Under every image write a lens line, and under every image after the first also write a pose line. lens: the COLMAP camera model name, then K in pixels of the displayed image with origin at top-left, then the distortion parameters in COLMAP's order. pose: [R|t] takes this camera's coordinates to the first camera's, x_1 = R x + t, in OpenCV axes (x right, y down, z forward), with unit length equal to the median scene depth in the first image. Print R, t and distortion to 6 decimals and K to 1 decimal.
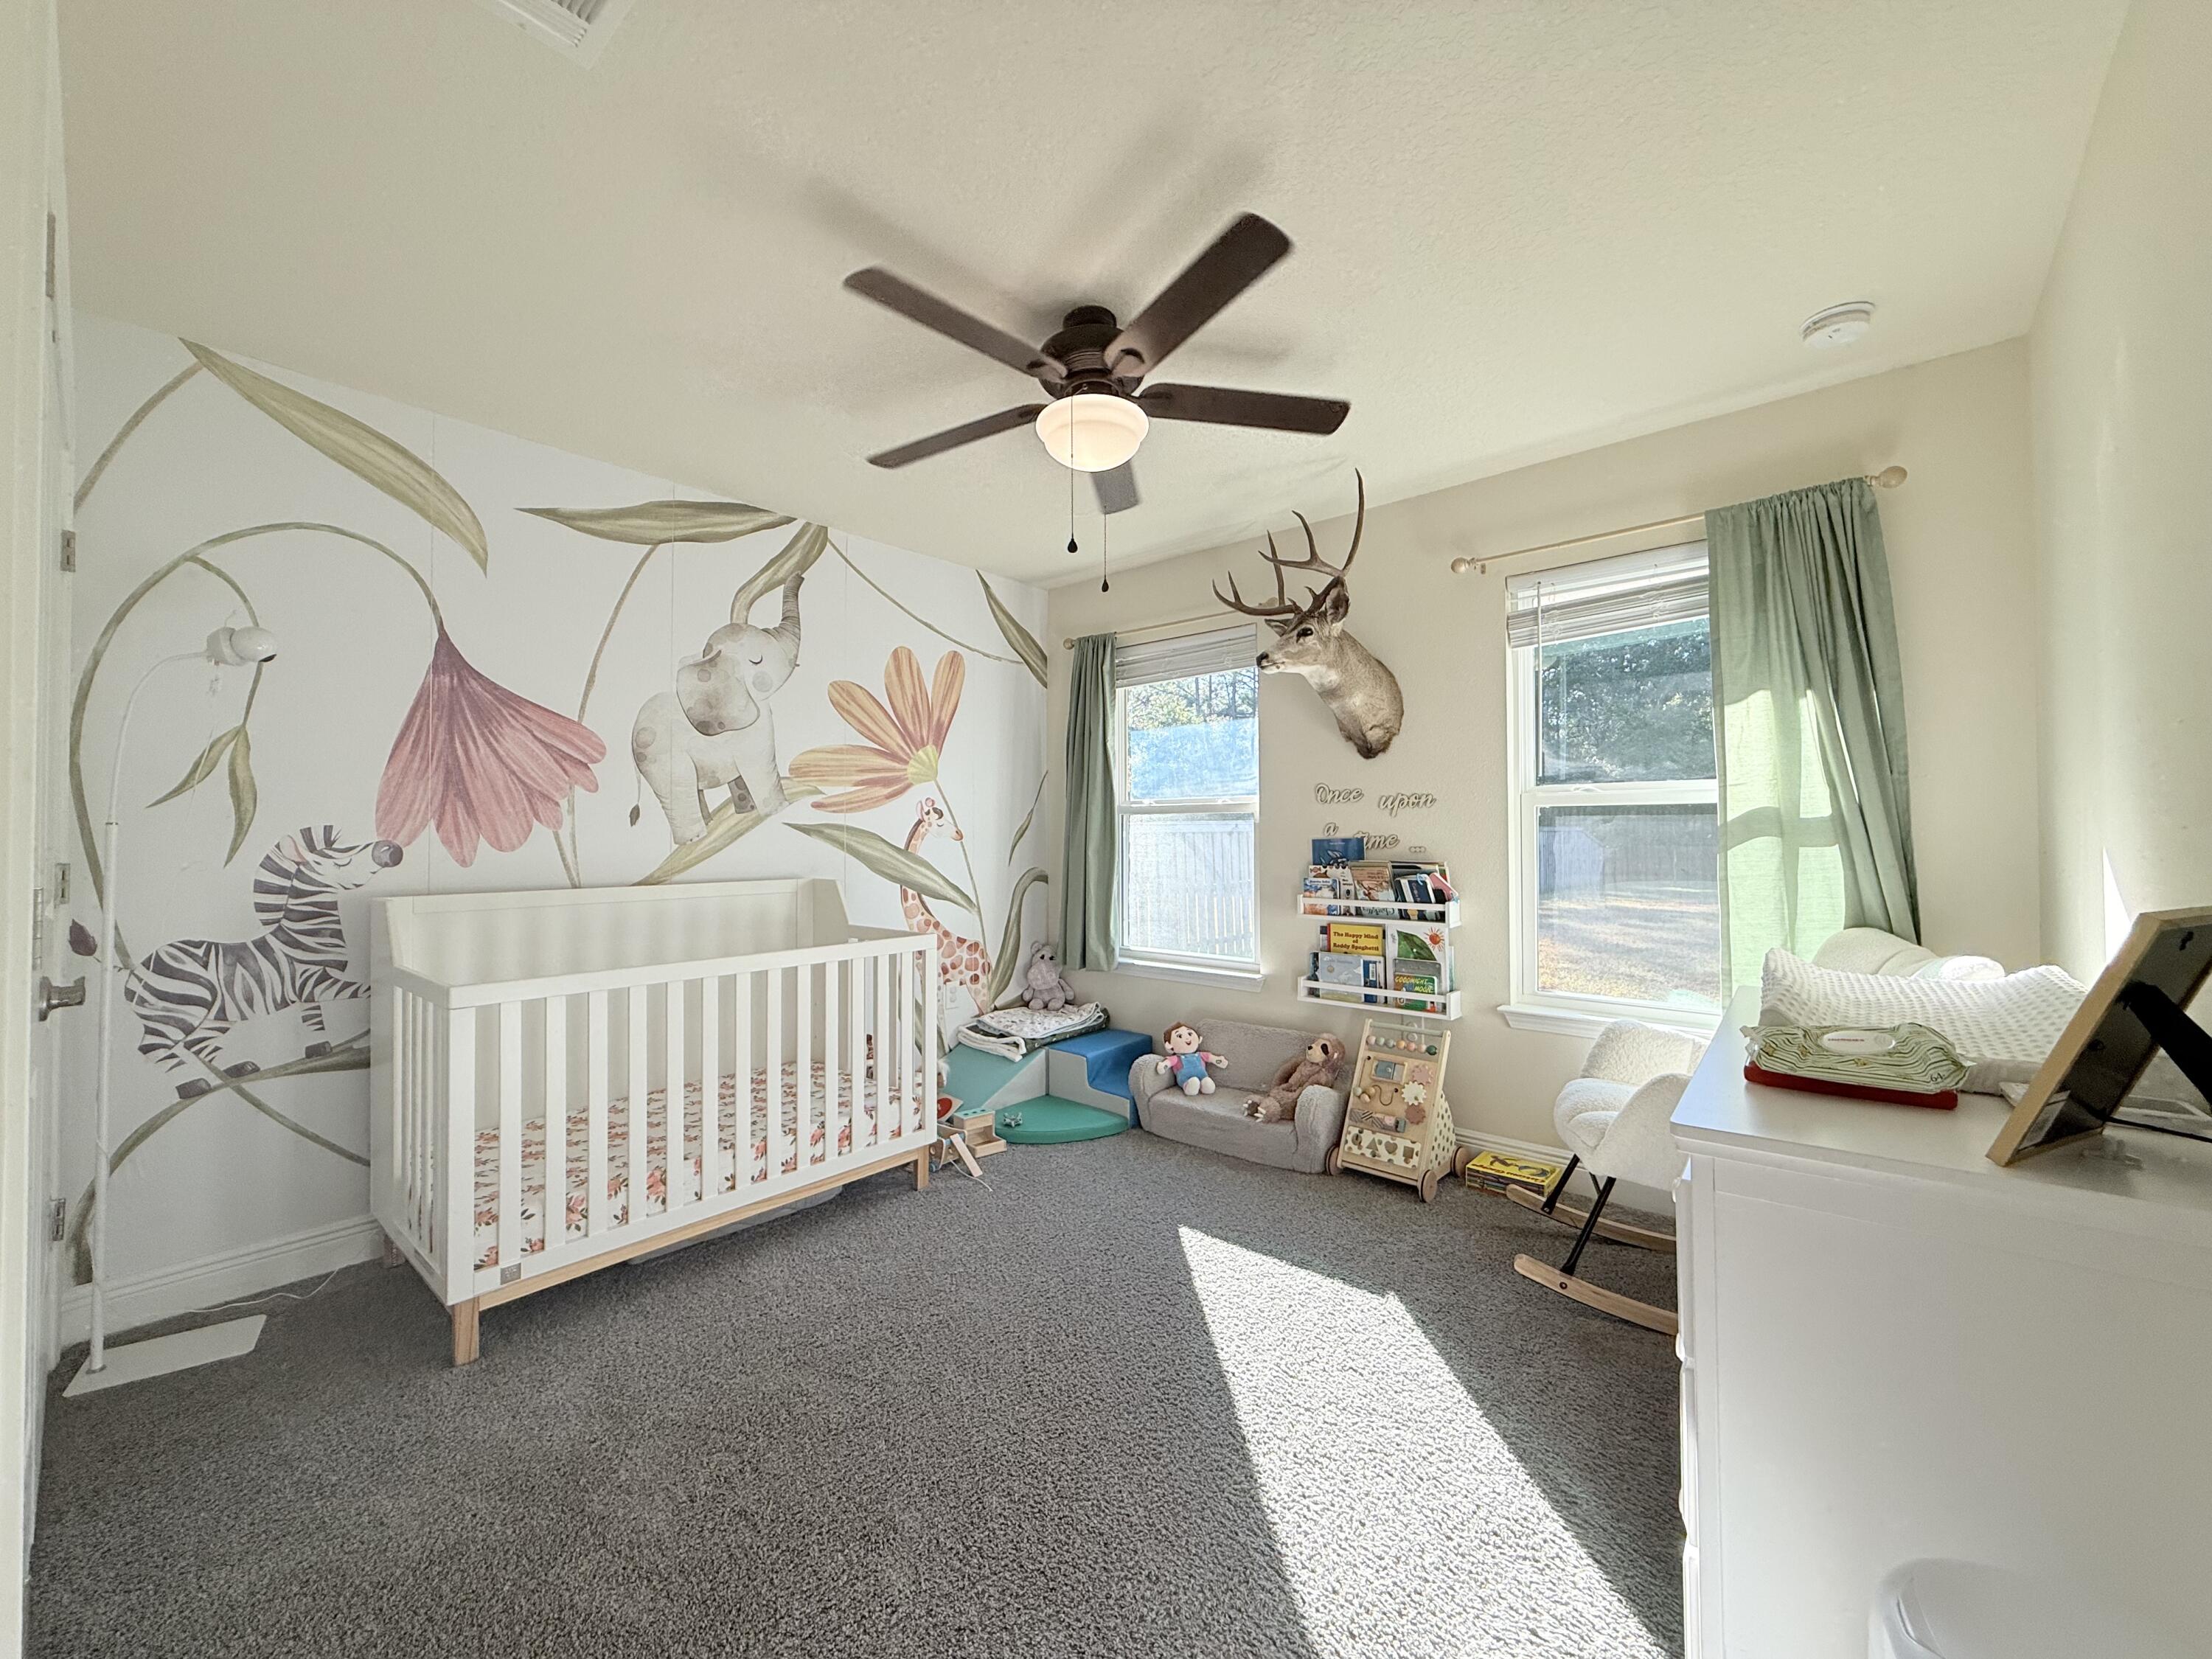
lens RADIAL K [[885.8, 0, 1097.3], [0, 885.8, 822.9], [0, 0, 1]] dist [0.000182, 0.000681]
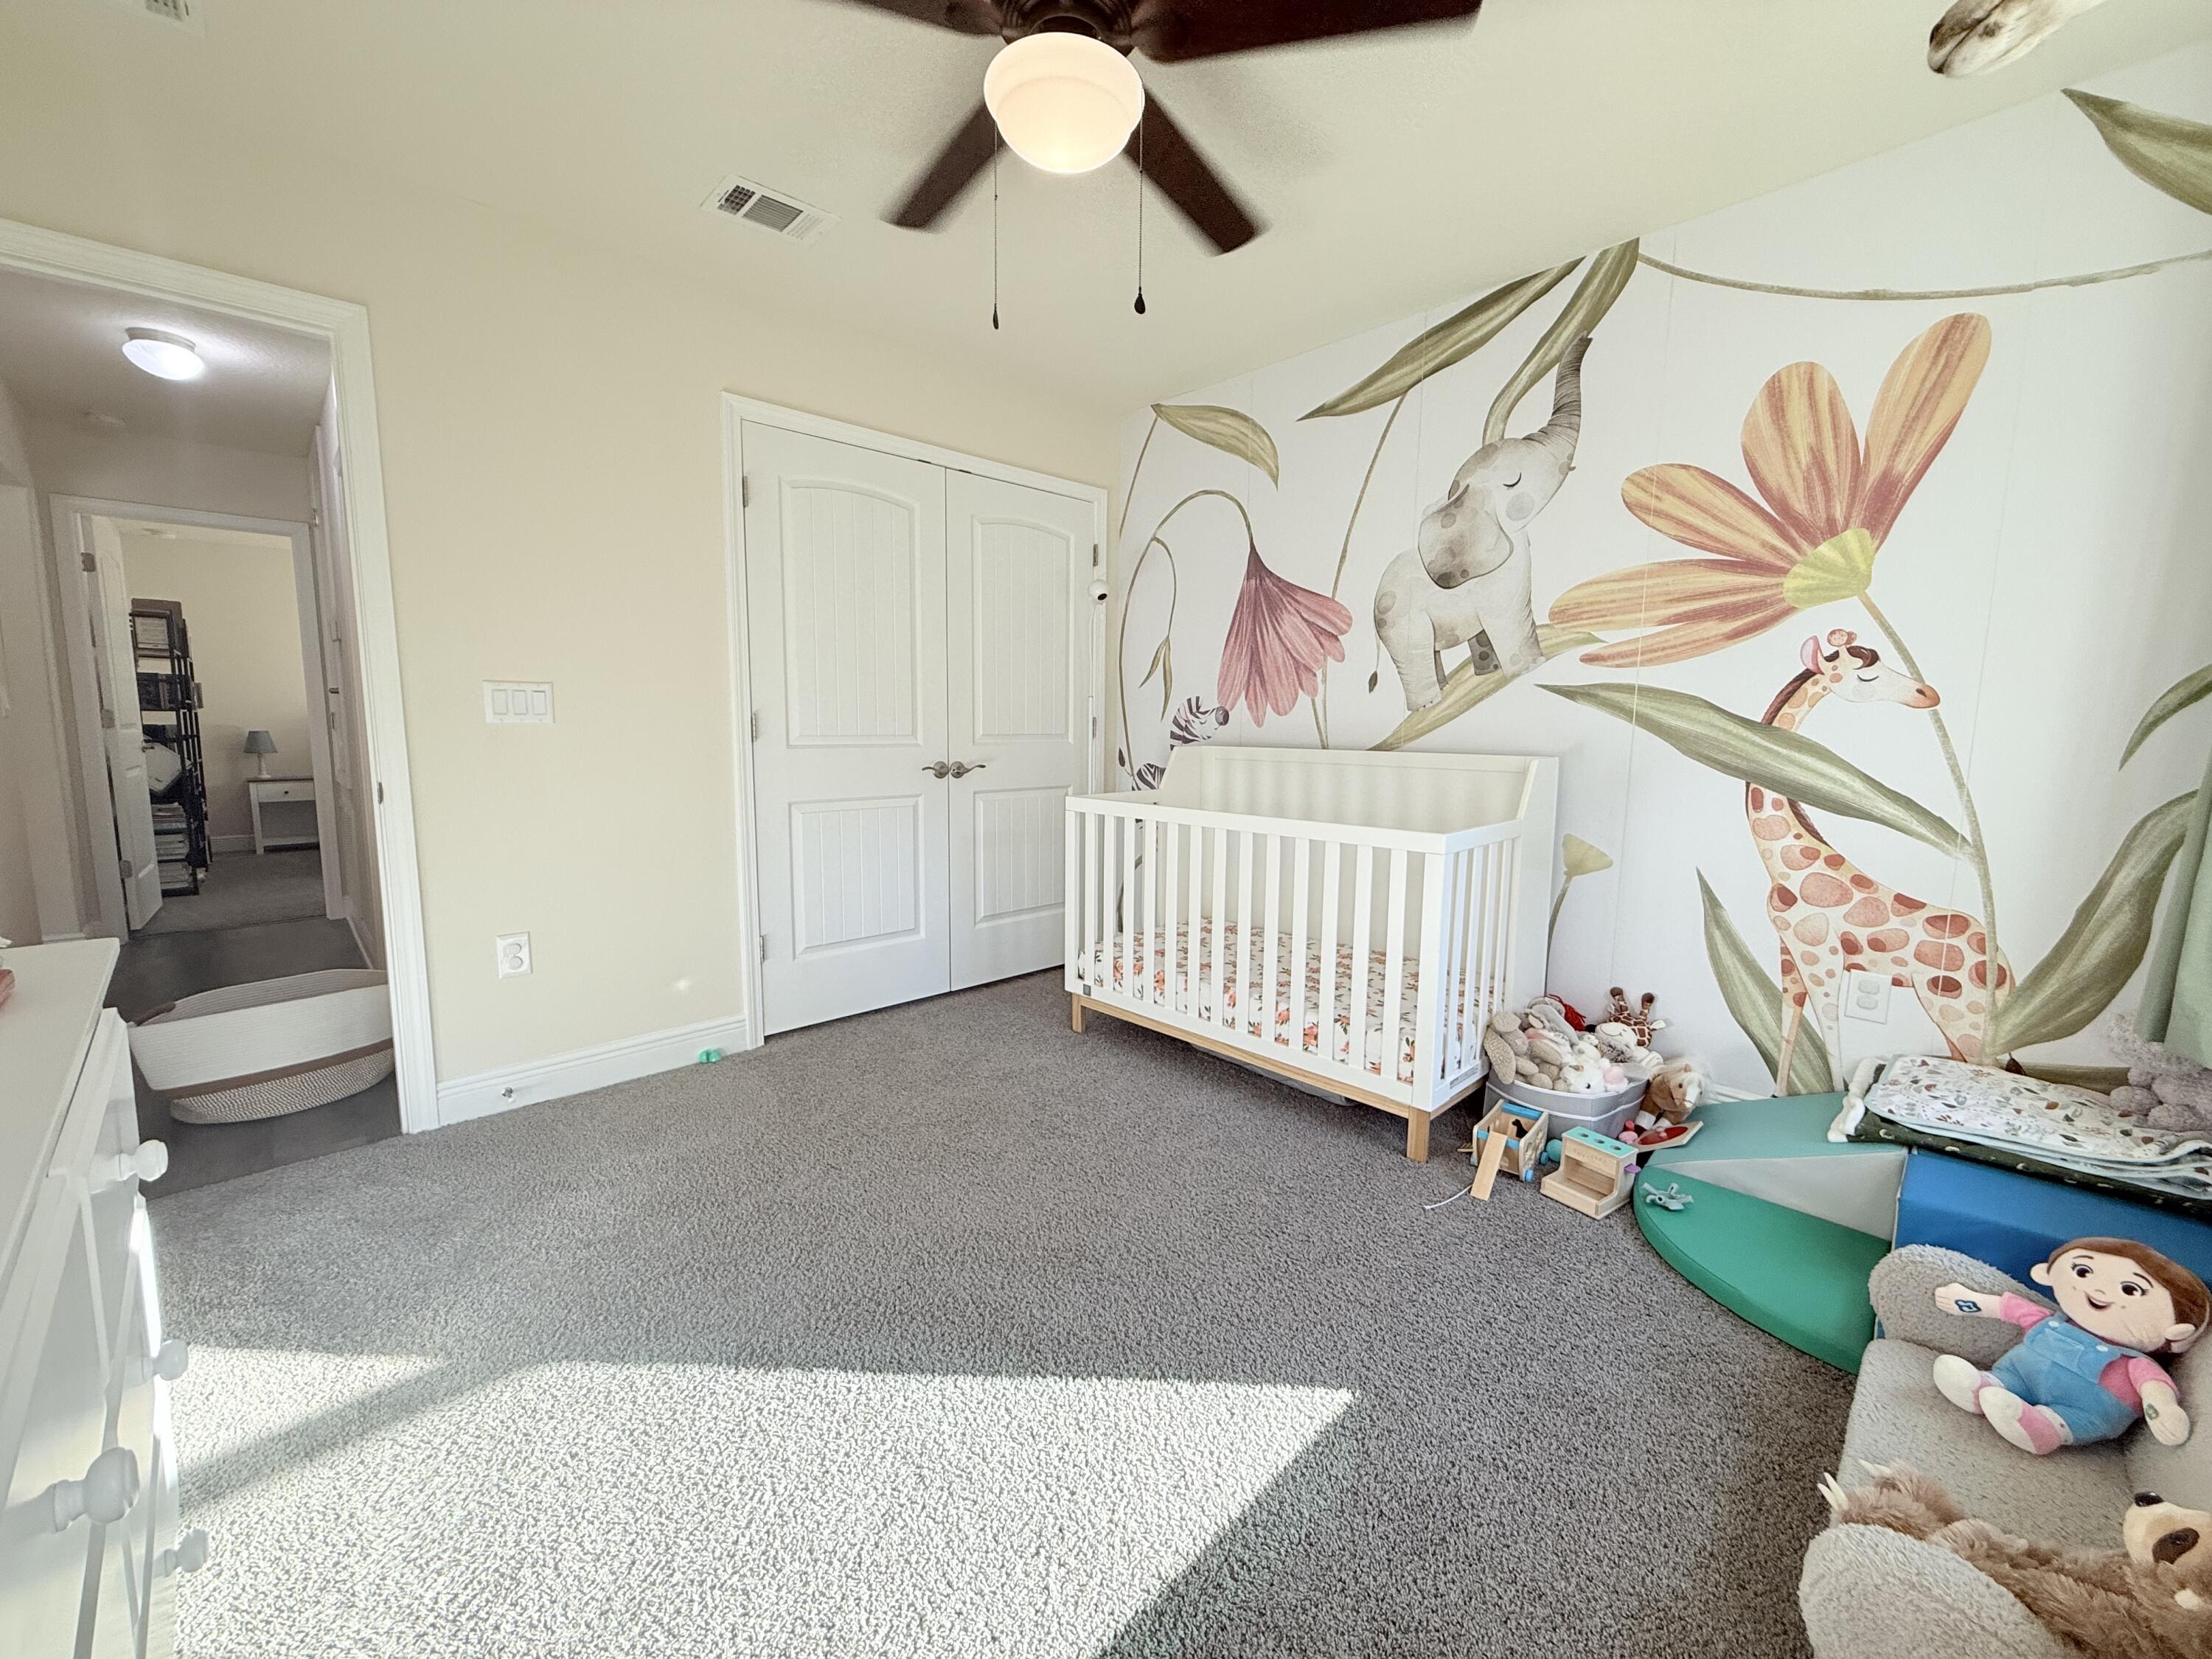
lens RADIAL K [[885.8, 0, 1097.3], [0, 885.8, 822.9], [0, 0, 1]] dist [0.000182, 0.000681]
pose [[-0.094151, 0.118071, -0.988532, 0.505688], [0.006260, 0.992993, 0.118008, 0.028494], [0.995538, 0.004922, -0.094230, 0.731821]]
